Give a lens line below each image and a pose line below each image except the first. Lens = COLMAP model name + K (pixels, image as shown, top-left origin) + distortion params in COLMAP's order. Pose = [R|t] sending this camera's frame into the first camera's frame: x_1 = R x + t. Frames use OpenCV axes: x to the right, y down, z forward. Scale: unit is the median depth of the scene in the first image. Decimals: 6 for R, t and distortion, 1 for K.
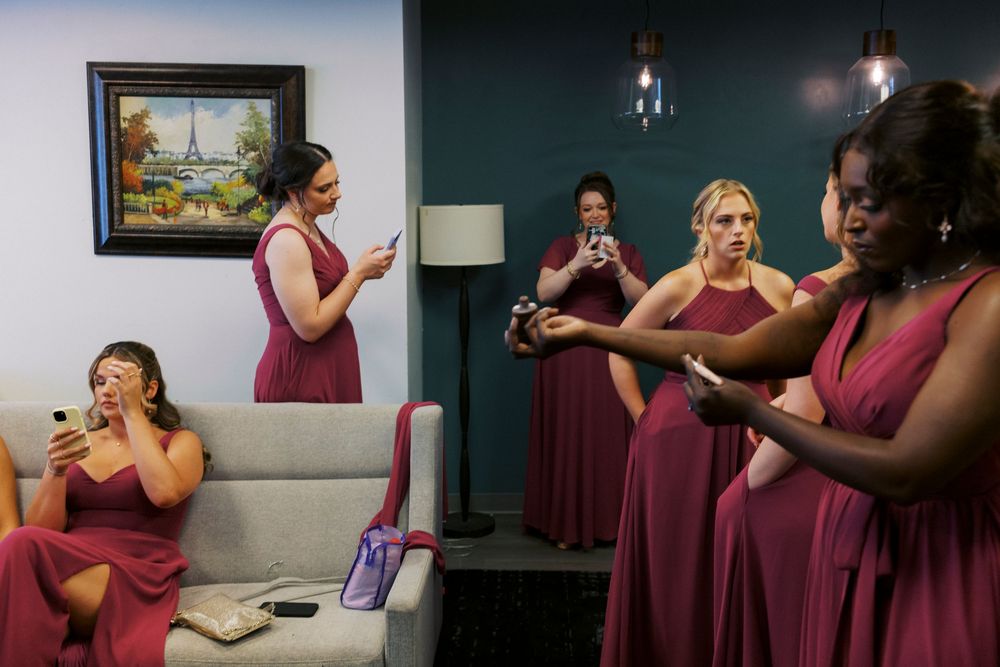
lens RADIAL K [[978.4, 0, 500.9], [0, 978.4, 332.9], [0, 0, 1]] dist [-0.023567, 0.000000]
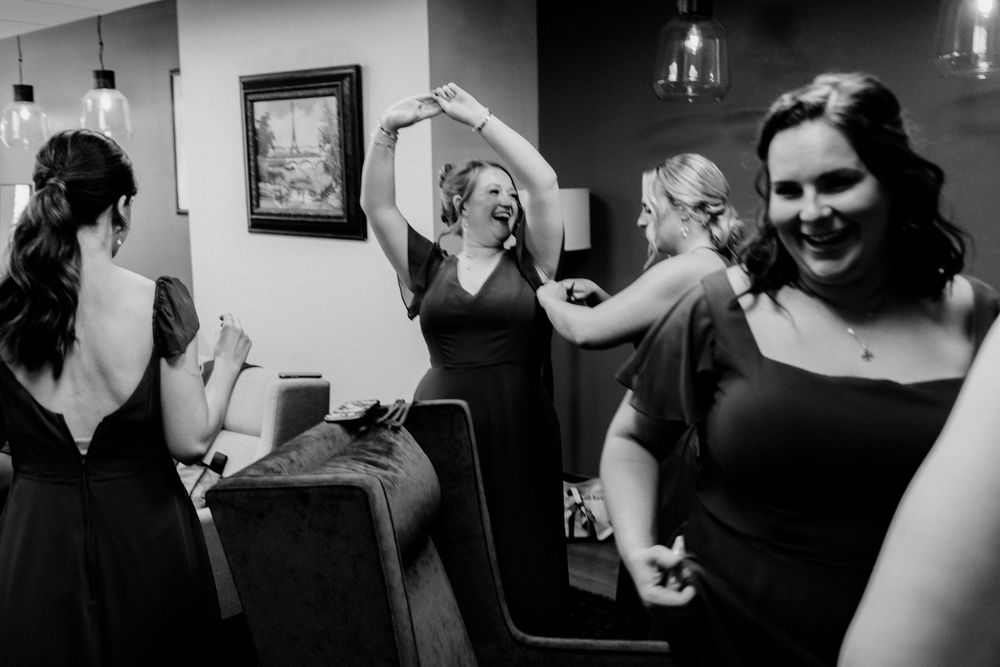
lens RADIAL K [[978.4, 0, 502.5], [0, 978.4, 331.9], [0, 0, 1]] dist [-0.023567, 0.000000]
pose [[0.780334, 0.080020, -0.620223, 0.618731], [-0.072353, 0.996672, 0.037557, -0.026266], [0.621164, 0.015568, 0.783526, 0.242436]]
